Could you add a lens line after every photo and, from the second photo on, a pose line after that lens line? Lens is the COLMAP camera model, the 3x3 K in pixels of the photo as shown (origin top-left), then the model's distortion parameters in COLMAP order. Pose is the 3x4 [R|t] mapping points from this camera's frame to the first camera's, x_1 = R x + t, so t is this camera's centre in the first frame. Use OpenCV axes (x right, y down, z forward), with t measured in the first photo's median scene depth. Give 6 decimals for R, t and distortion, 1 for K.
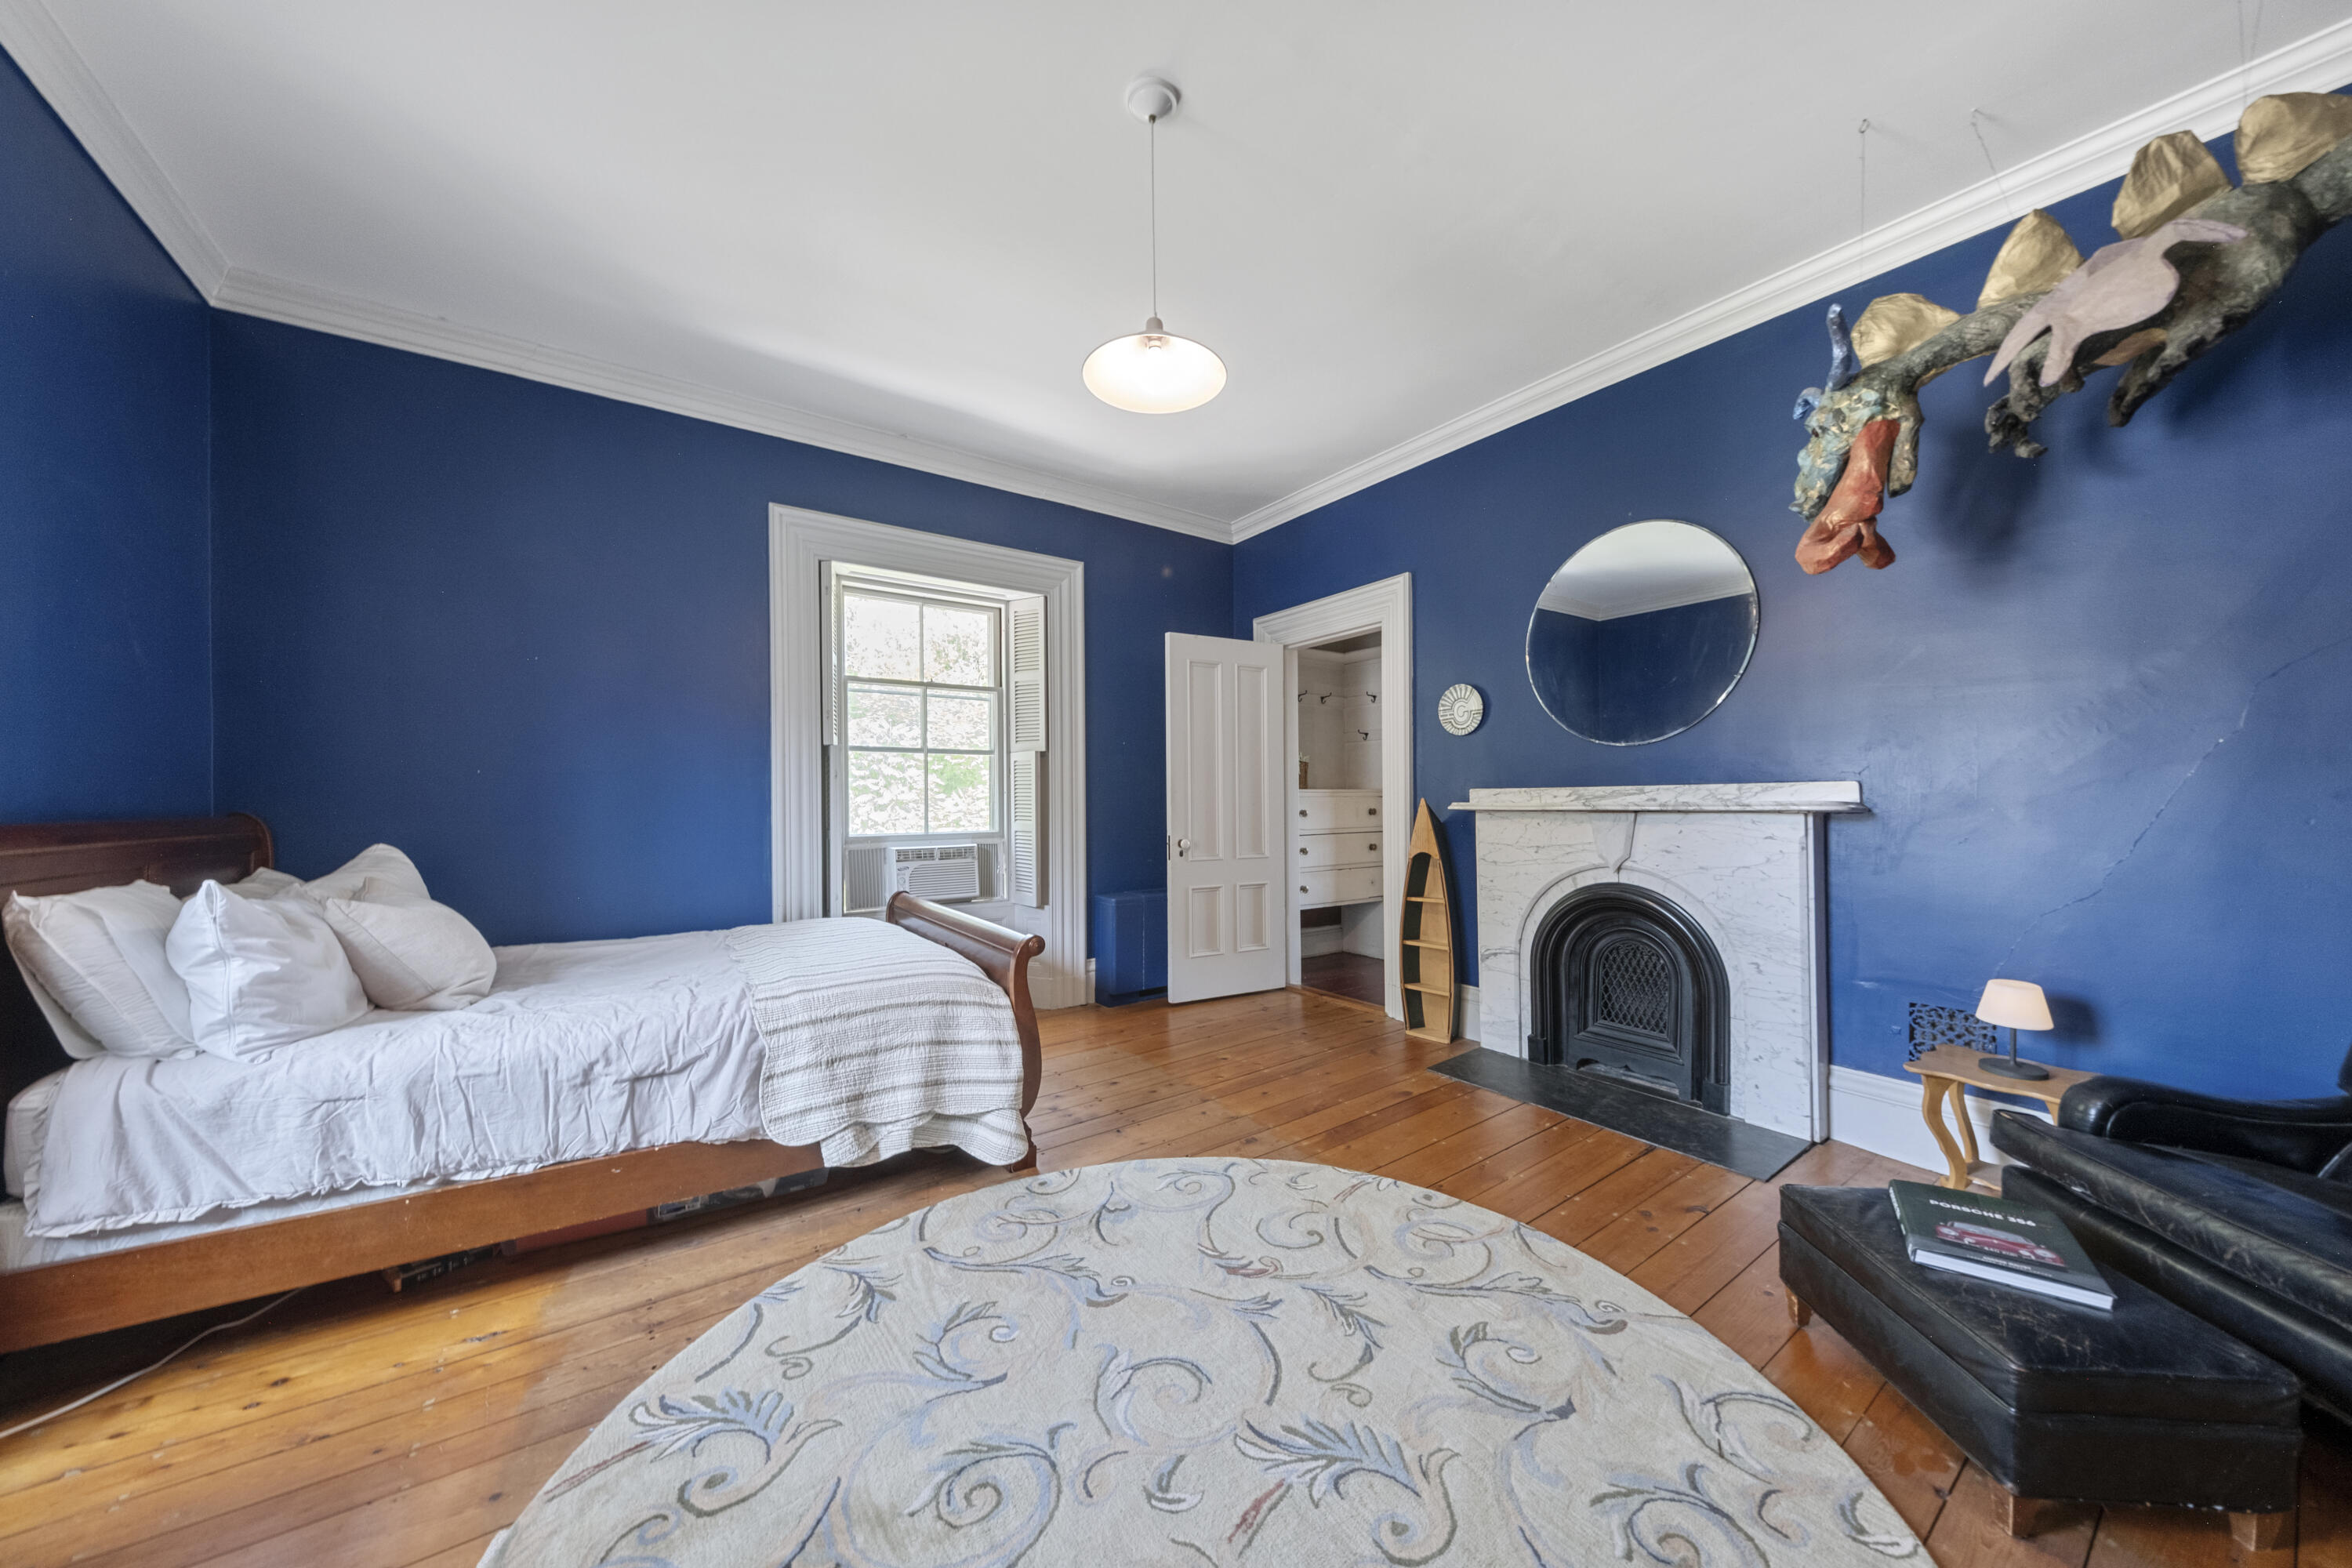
lens RADIAL K [[808.1, 0, 1182.6], [0, 808.1, 795.4], [0, 0, 1]] dist [-0.000228, -0.000061]
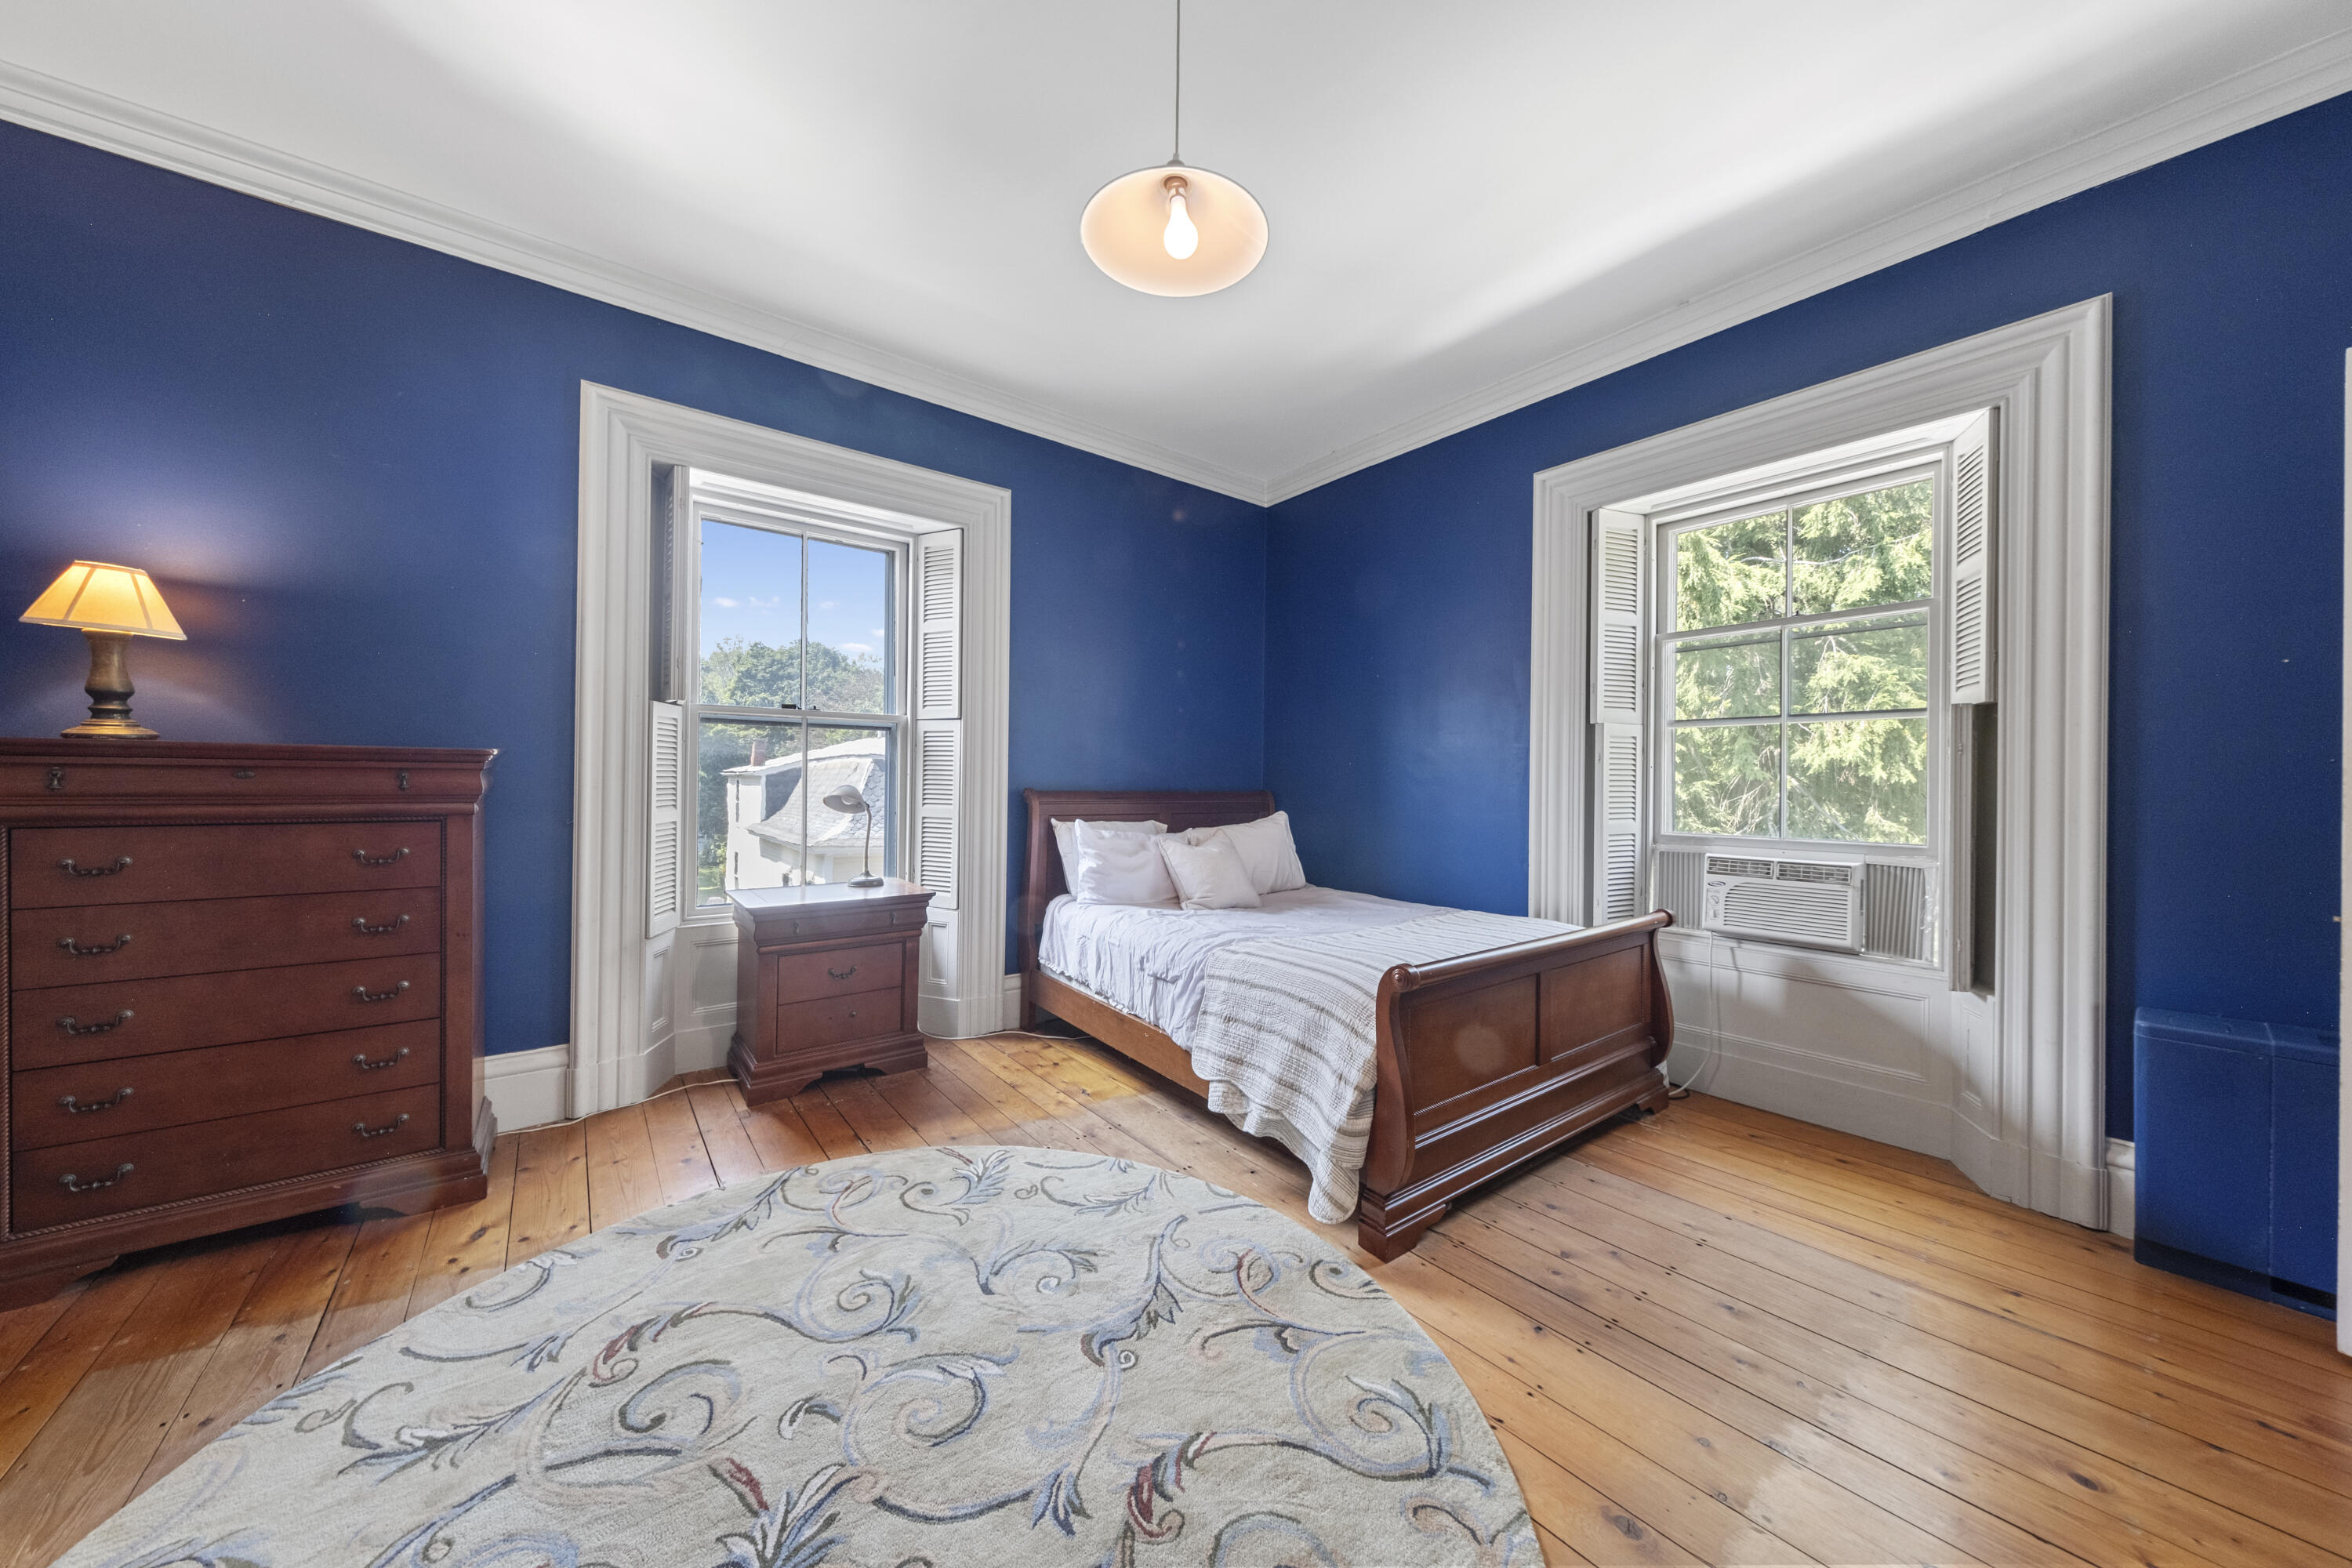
lens RADIAL K [[808.0, 0, 1180.7], [0, 808.0, 766.6], [0, 0, 1]] dist [0.016644, -0.000039]
pose [[0.034661, -0.007969, -0.999367, 0.732266], [-0.006215, 0.999947, -0.008189, -0.010801], [0.999380, 0.006494, 0.034609, 0.953194]]
